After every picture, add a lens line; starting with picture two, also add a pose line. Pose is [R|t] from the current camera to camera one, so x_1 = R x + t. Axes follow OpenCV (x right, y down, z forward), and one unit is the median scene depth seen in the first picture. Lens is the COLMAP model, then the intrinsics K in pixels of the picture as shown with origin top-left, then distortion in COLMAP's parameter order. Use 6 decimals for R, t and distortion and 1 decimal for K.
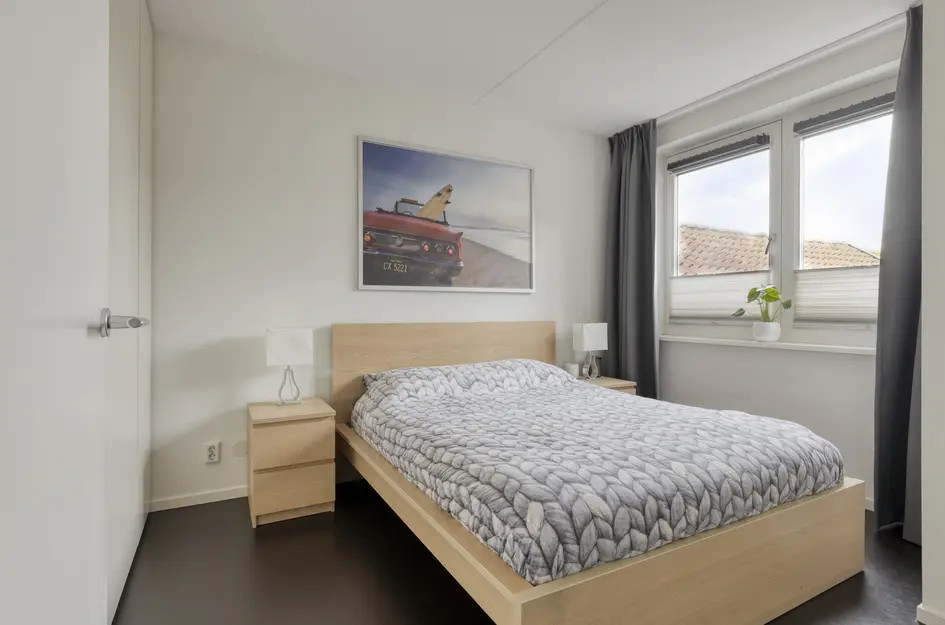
lens RADIAL K [[483.5, 0, 469.9], [0, 483.5, 311.3], [0, 0, 1]] dist [0.001889, 0.000013]
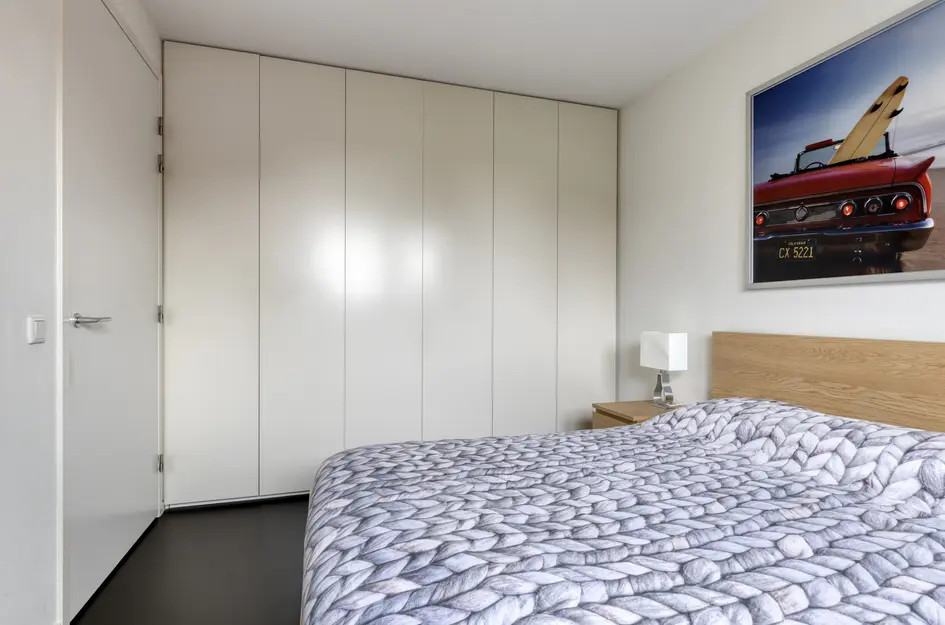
lens RADIAL K [[483.5, 0, 469.5], [0, 483.5, 313.0], [0, 0, 1]] dist [0.001889, 0.000013]
pose [[-0.199963, -0.003602, -0.979797, 0.588378], [-0.011684, 0.999931, -0.001292, -0.001011], [0.979734, 0.011190, -0.199991, 0.680764]]
